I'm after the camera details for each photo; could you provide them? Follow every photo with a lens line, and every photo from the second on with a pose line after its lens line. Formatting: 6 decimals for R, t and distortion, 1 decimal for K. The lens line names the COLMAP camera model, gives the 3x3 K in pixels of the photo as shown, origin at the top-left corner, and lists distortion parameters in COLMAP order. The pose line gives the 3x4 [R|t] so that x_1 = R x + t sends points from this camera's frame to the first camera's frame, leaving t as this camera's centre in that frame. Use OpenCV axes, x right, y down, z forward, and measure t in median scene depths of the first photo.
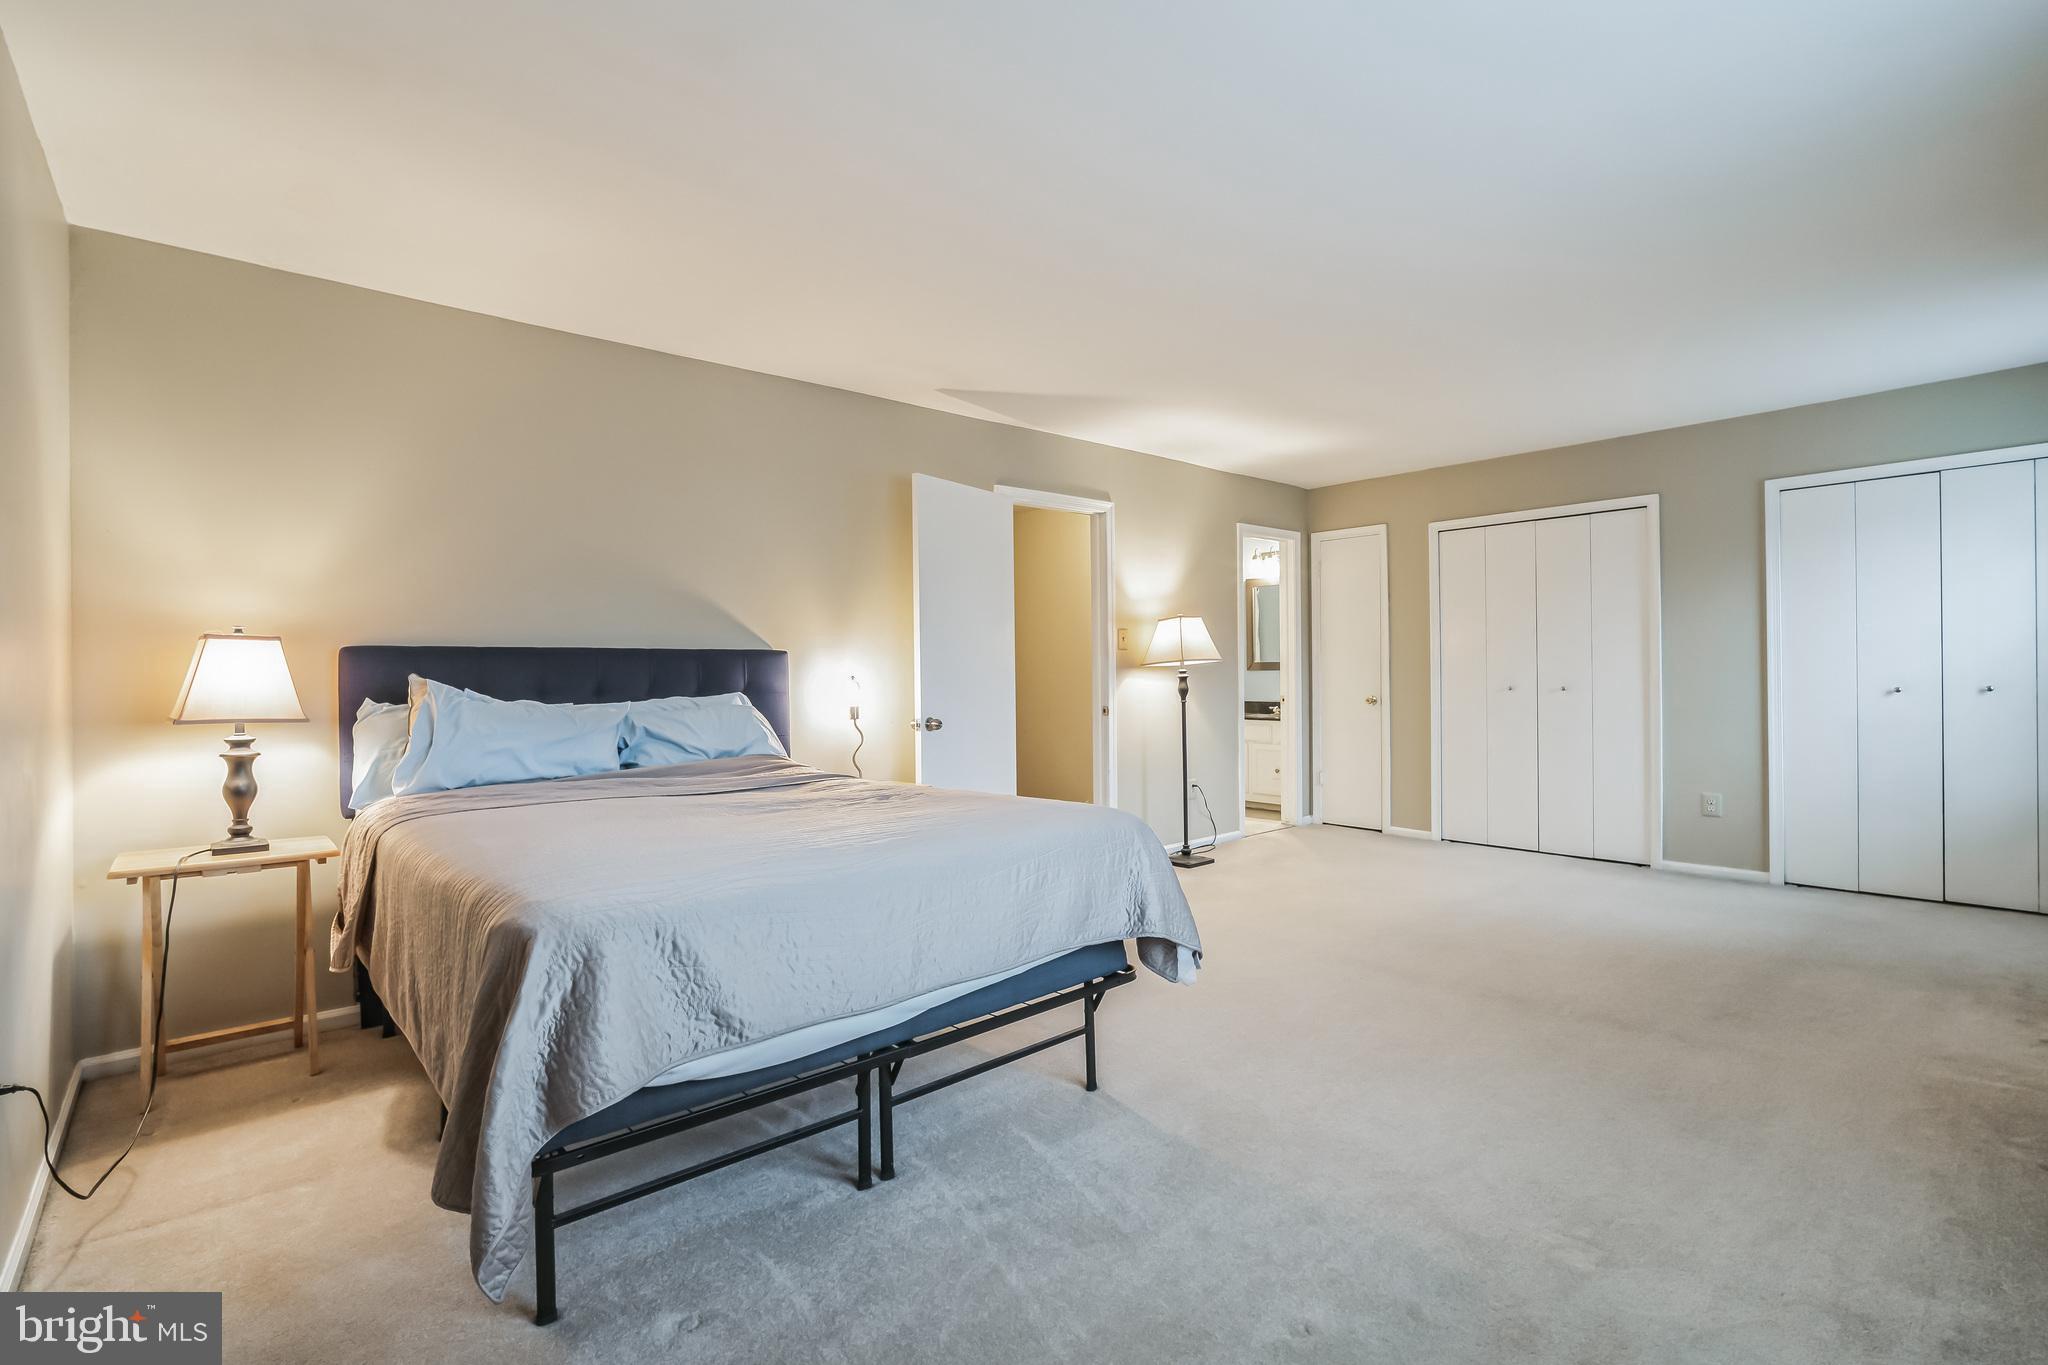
lens RADIAL K [[909.5, 0, 1077.9], [0, 909.5, 678.7], [0, 0, 1]] dist [-0.013502, 0.002242]
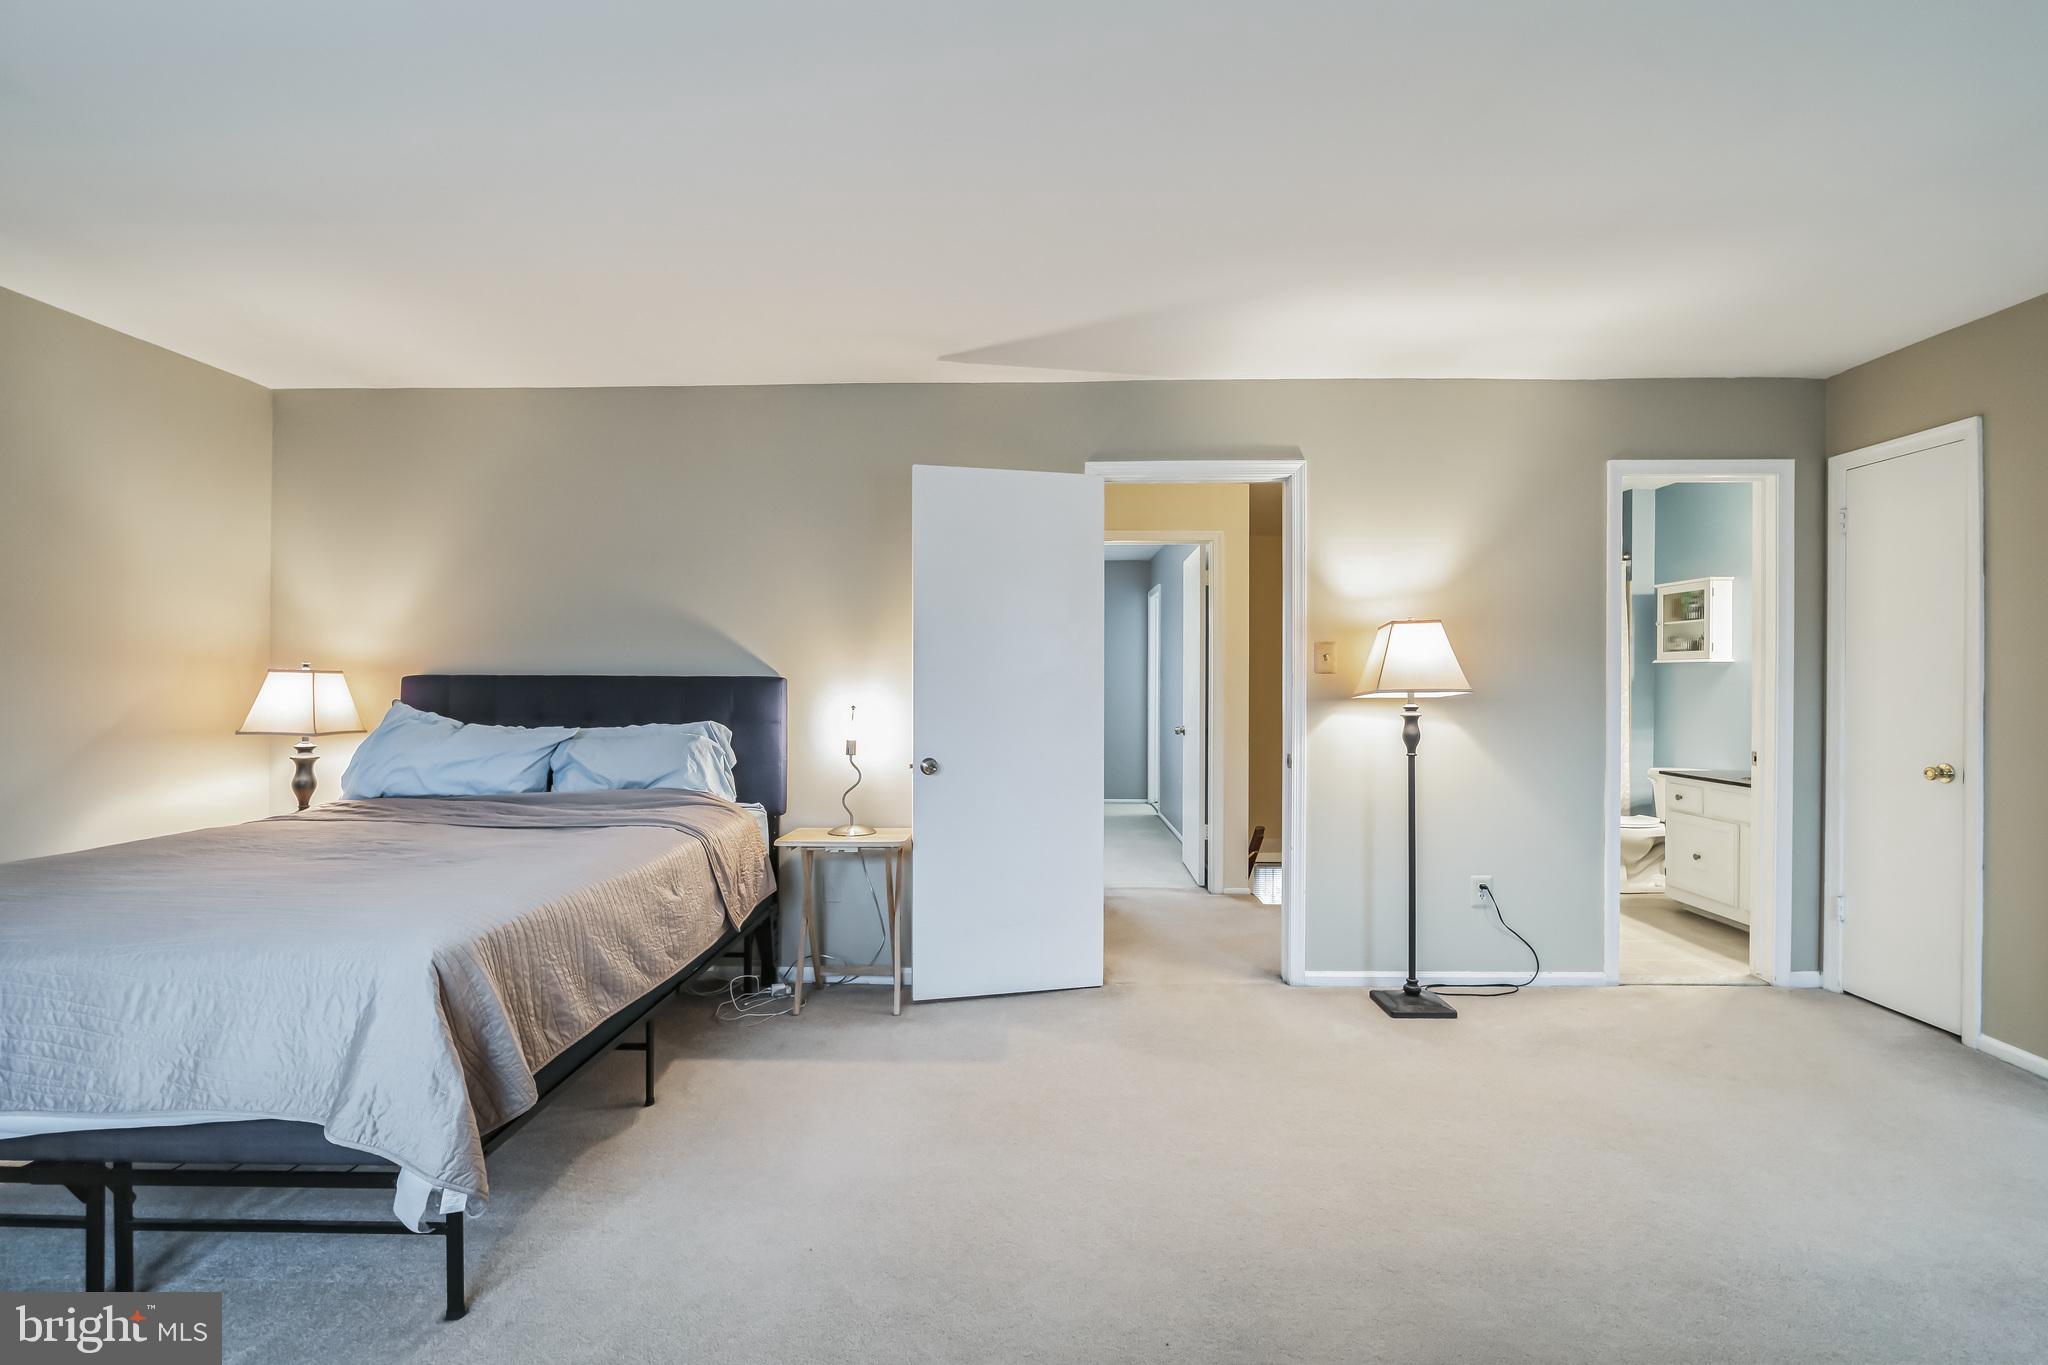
lens RADIAL K [[909.5, 0, 1020.6], [0, 909.5, 683.8], [0, 0, 1]] dist [-0.013502, 0.002242]
pose [[0.728178, 0.011778, -0.685287, 0.458799], [-0.016617, 0.999862, -0.000473, -0.025661], [0.685186, 0.011732, 0.728273, 0.449035]]
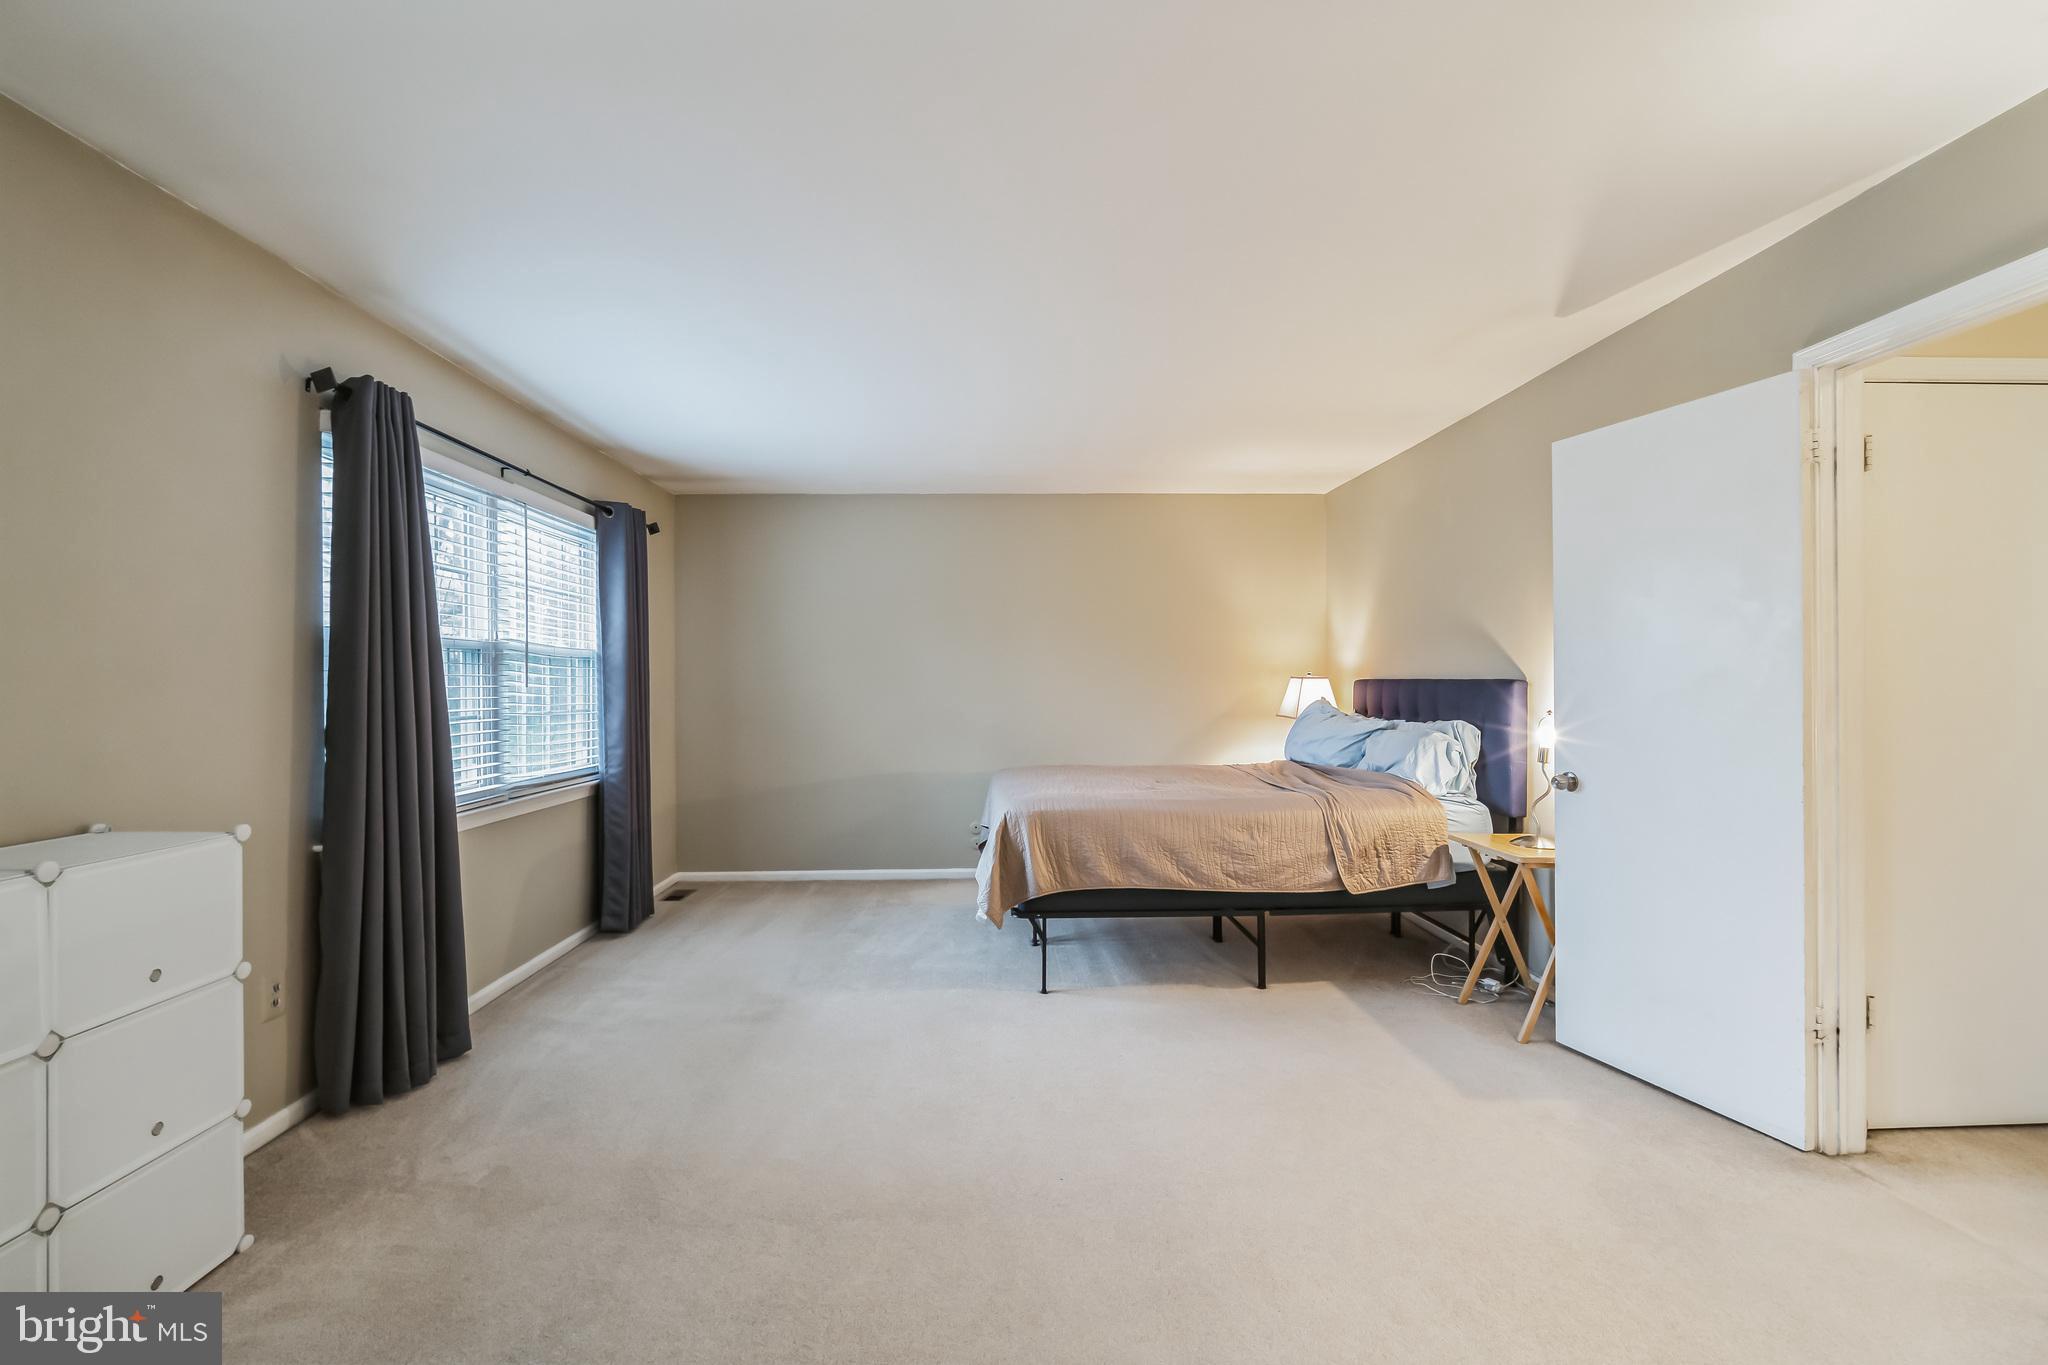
lens RADIAL K [[909.5, 0, 1023.7], [0, 909.5, 675.0], [0, 0, 1]] dist [-0.013502, 0.002242]
pose [[-0.654503, 0.013043, -0.755947, 0.660559], [0.007501, 0.999914, 0.010757, -0.045841], [0.756023, 0.001370, -0.654544, 1.138569]]
